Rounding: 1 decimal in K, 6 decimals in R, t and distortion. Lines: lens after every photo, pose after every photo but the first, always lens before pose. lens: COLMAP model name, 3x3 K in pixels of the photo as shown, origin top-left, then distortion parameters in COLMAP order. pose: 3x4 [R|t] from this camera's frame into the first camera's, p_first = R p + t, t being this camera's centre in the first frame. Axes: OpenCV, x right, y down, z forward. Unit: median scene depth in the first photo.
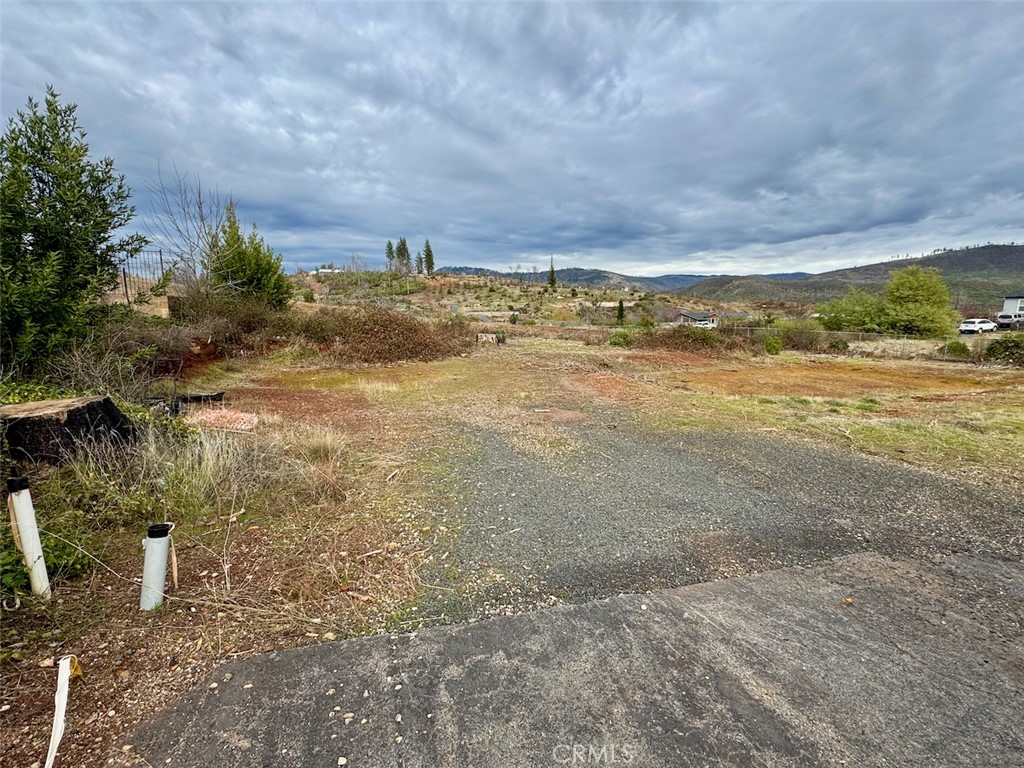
lens RADIAL K [[477.0, 0, 490.5], [0, 477.0, 380.1], [0, 0, 1]] dist [0.003295, -0.001813]
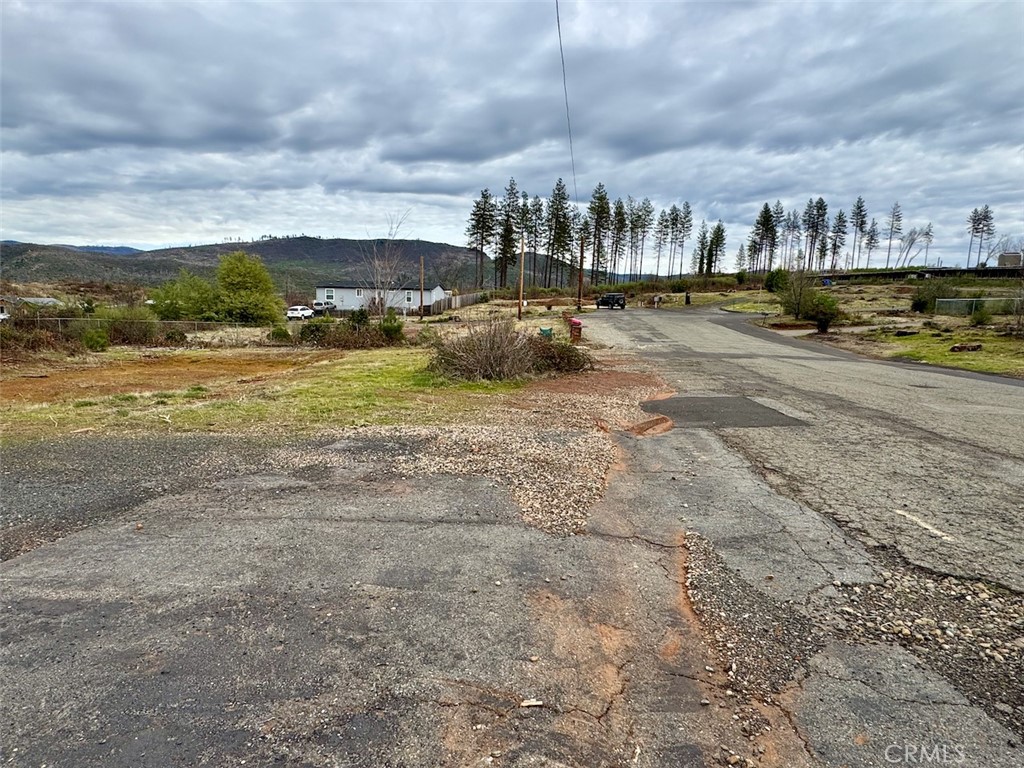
lens RADIAL K [[615.2, 0, 537.6], [0, 615.2, 382.2], [0, 0, 1]] dist [-0.005006, -0.002955]
pose [[0.411230, -0.112334, 0.904583, -0.015778], [0.116968, 0.990676, 0.069850, 0.006070], [-0.903996, 0.077083, 0.420535, -0.043005]]
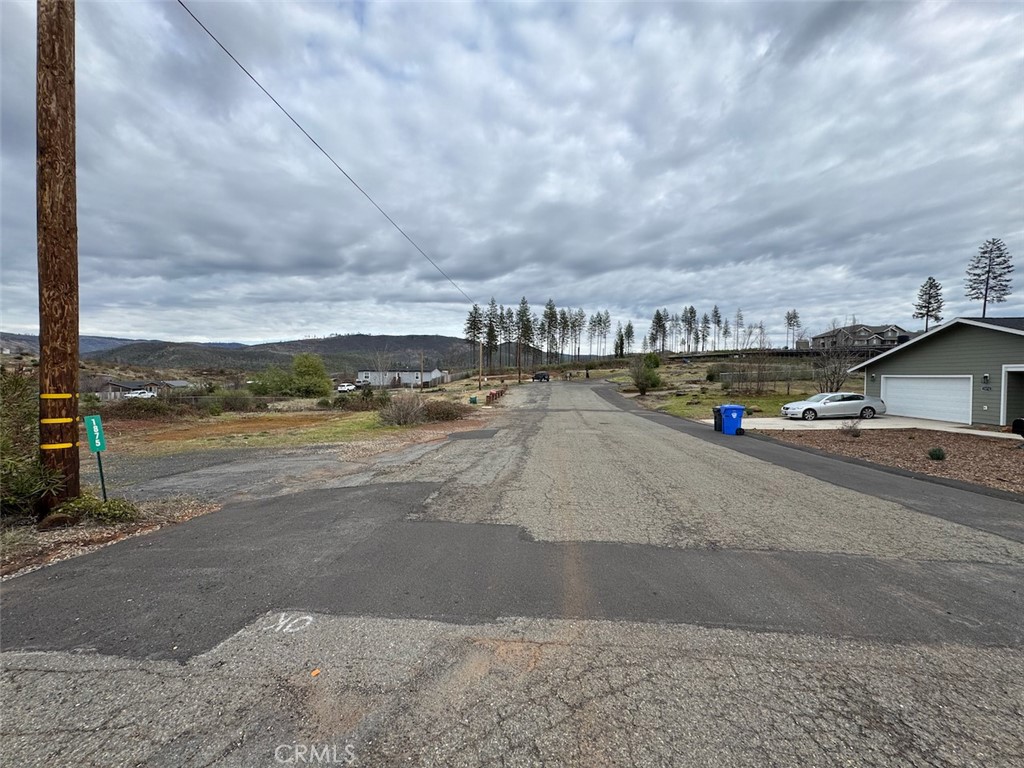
lens RADIAL K [[428.9, 0, 544.0], [0, 428.9, 396.1], [0, 0, 1]] dist [-0.006342, 0.000843]
pose [[0.376782, -0.051698, 0.924858, -0.128130], [0.138894, 0.990306, -0.001228, 0.015458], [-0.915830, 0.128920, 0.380310, -0.232974]]
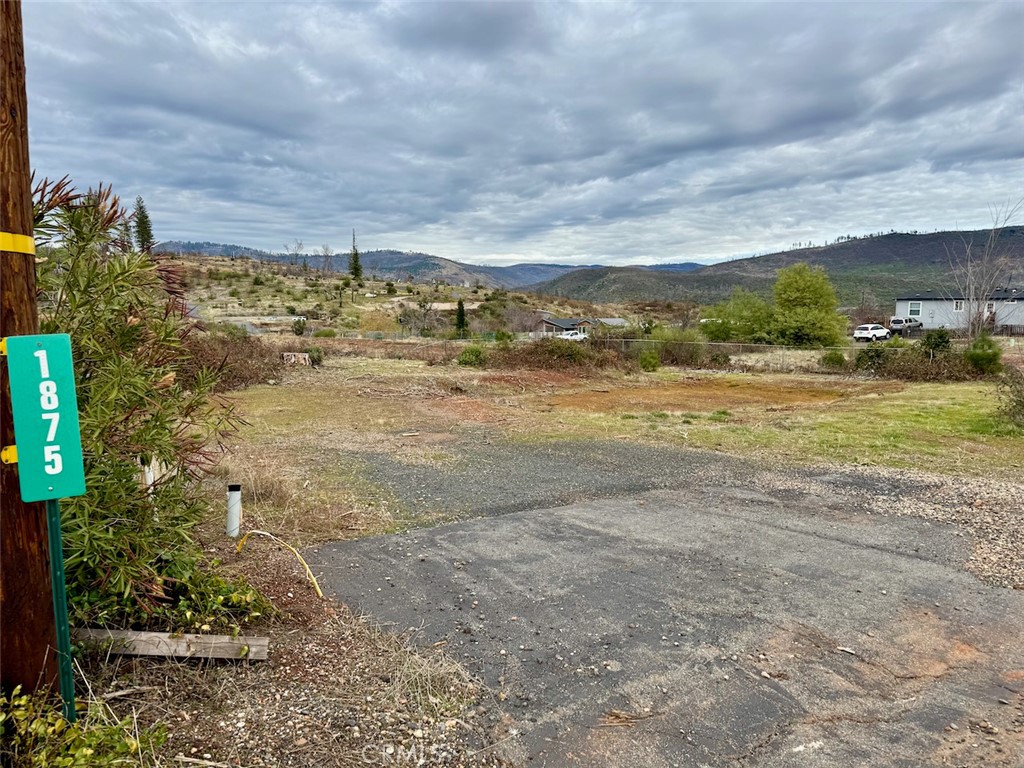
lens RADIAL K [[747.9, 0, 489.8], [0, 747.9, 387.6], [0, 0, 1]] dist [0.102406, -0.086475]
pose [[0.953459, -0.031481, 0.299876, -0.038749], [0.045506, 0.998167, -0.039900, 0.008130], [-0.298070, 0.051689, 0.953144, -0.096626]]
